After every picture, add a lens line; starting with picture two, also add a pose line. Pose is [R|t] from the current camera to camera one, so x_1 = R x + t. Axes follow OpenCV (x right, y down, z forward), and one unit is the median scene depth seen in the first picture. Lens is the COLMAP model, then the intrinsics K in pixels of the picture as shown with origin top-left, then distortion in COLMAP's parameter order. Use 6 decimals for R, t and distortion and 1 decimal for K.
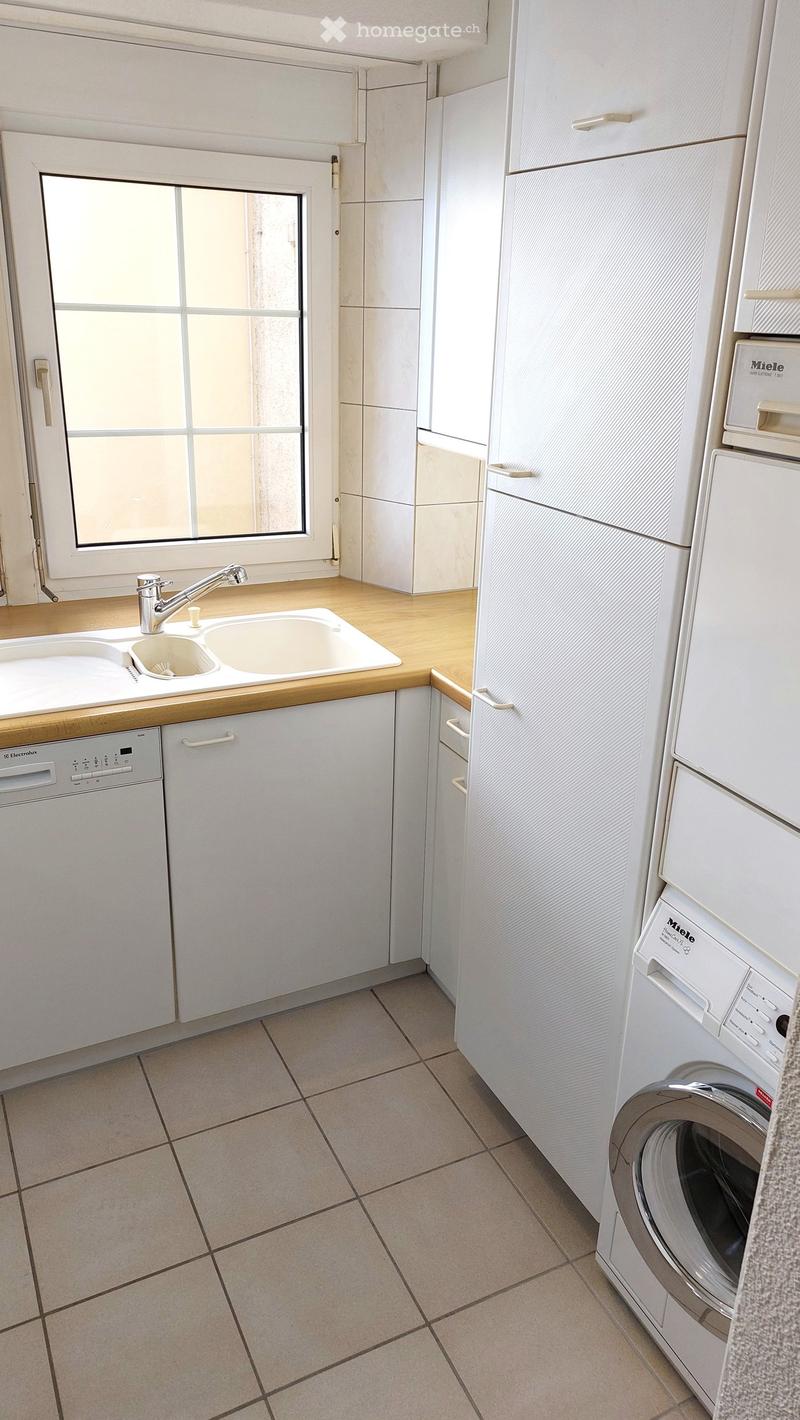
lens RADIAL K [[1038.5, 0, 400.0], [0, 1038.5, 710.0], [0, 0, 1]] dist [0.036609, -0.004780]
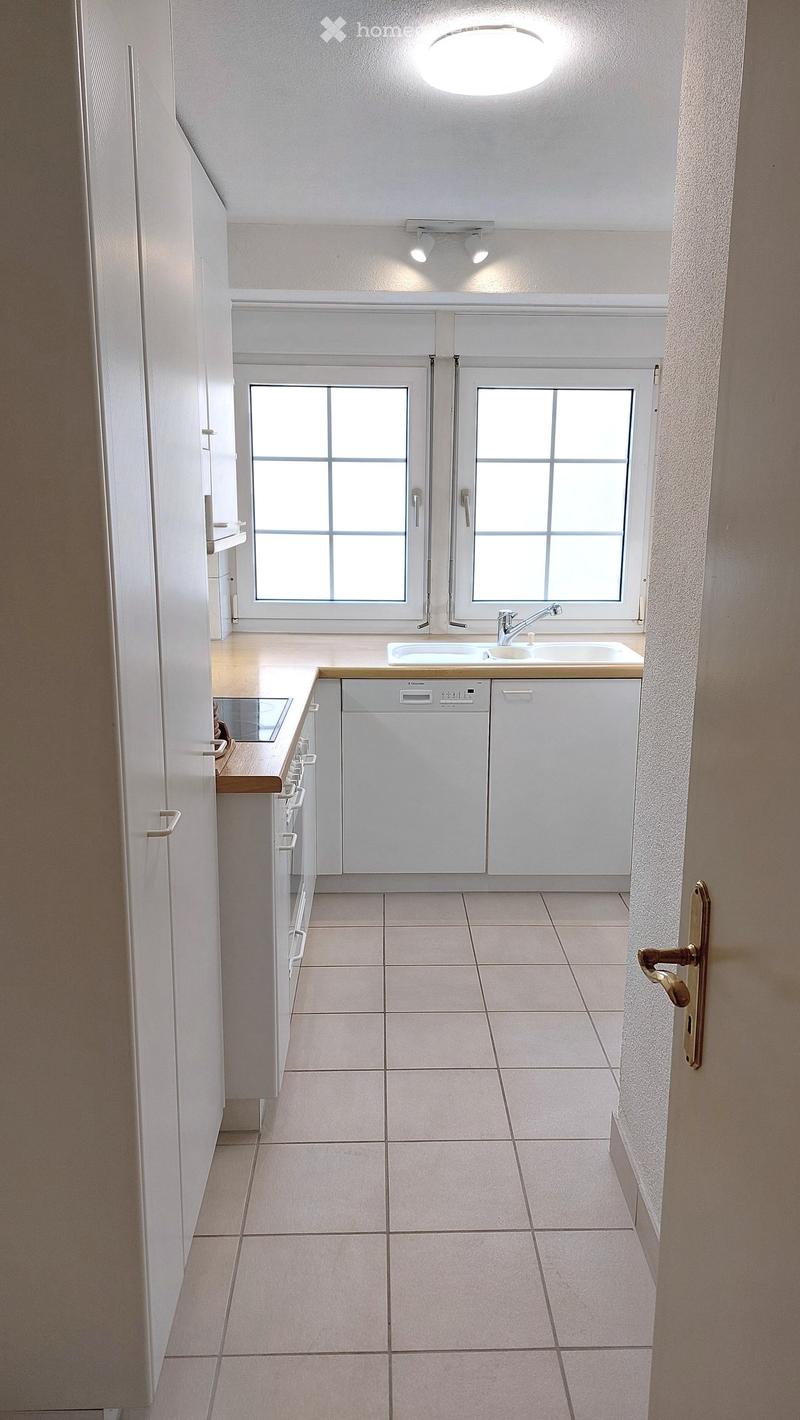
lens RADIAL K [[1038.5, 0, 400.0], [0, 1038.5, 710.0], [0, 0, 1]] dist [0.036609, -0.004780]
pose [[0.907752, 0.073319, -0.413051, 0.353186], [-0.137179, 0.982358, -0.127101, 0.305161], [0.396445, 0.172039, 0.901795, -0.626631]]
